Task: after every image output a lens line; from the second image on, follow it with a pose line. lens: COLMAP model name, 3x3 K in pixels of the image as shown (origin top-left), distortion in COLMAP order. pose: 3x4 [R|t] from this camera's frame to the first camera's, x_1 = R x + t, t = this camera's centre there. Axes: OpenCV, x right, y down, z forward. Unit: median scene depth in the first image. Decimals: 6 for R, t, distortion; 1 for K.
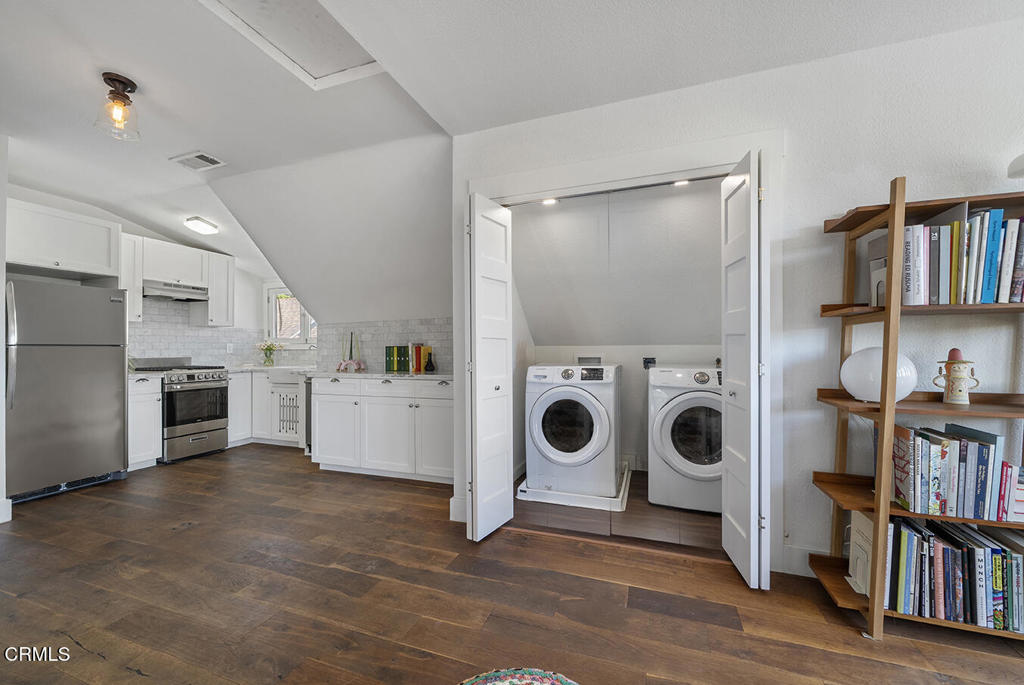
lens RADIAL K [[387.9, 0, 517.9], [0, 387.9, 345.0], [0, 0, 1]] dist [-0.003337, -0.000395]
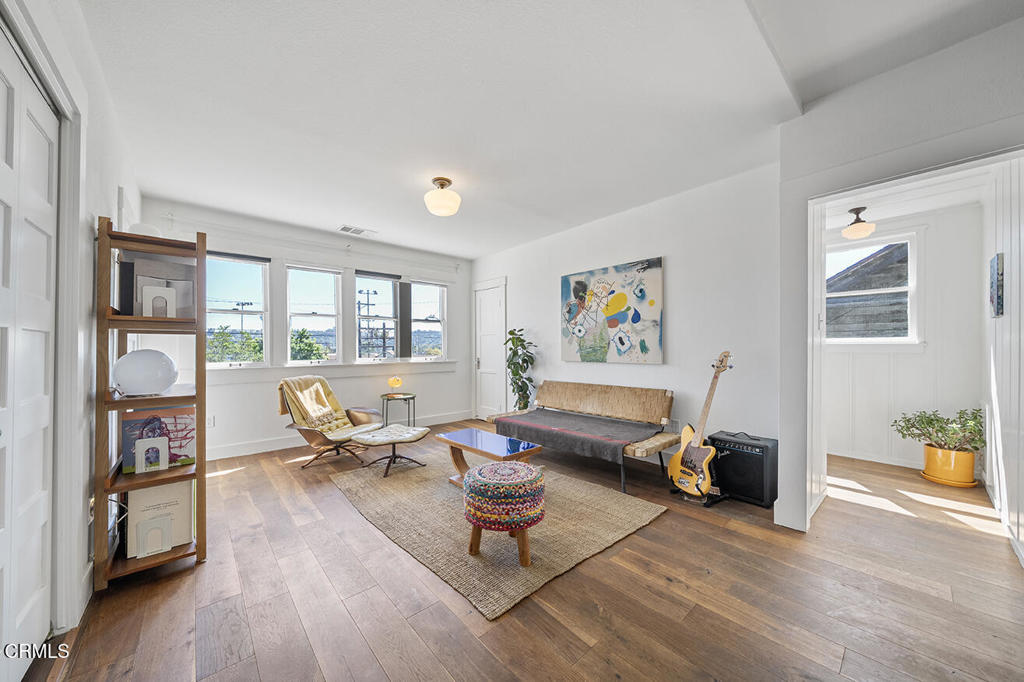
lens RADIAL K [[353.6, 0, 509.0], [0, 353.6, 347.0], [0, 0, 1]] dist [0.000516, -0.000536]
pose [[-0.871531, 0.010639, 0.490225, -0.264228], [0.002596, 0.999851, -0.017084, 0.008853], [-0.490334, -0.013617, -0.871428, 0.618126]]
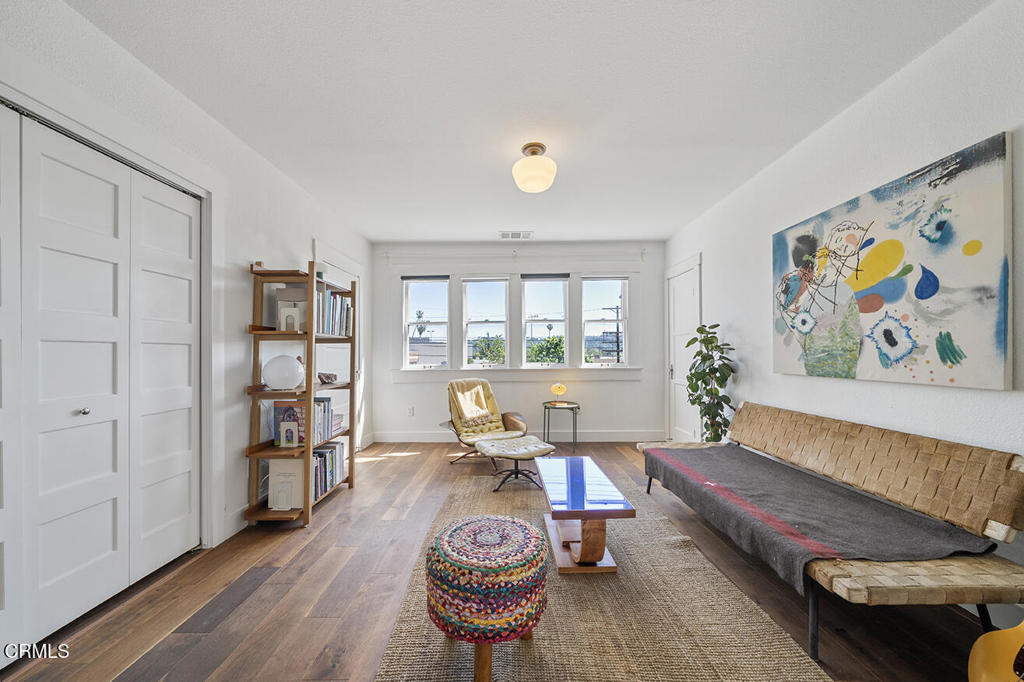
lens RADIAL K [[353.6, 0, 511.4], [0, 353.6, 352.8], [0, 0, 1]] dist [0.000516, -0.000536]
pose [[-0.328306, 0.008555, 0.944533, -0.342201], [-0.002378, 0.999948, -0.009884, 0.003335], [-0.944568, -0.005491, -0.328269, 0.263124]]
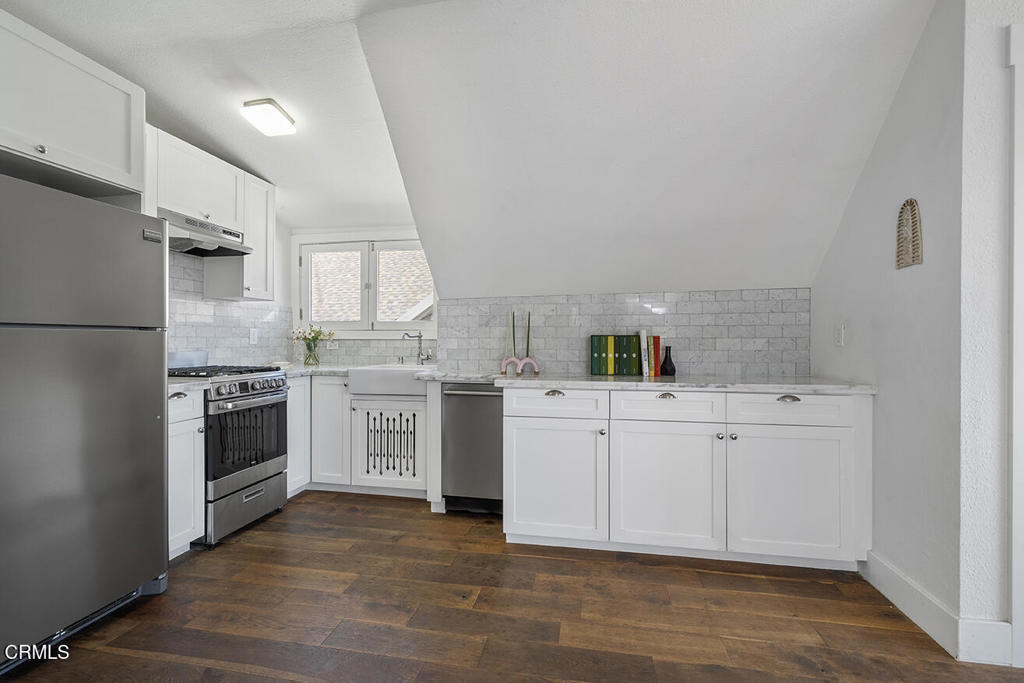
lens RADIAL K [[442.5, 0, 505.9], [0, 442.5, 339.8], [0, 0, 1]] dist [-0.003444, 0.000292]
pose [[0.989620, 0.008275, 0.143472, -0.583007], [-0.009395, 0.999930, 0.007133, 0.006726], [-0.143403, -0.008407, 0.989629, 0.321811]]
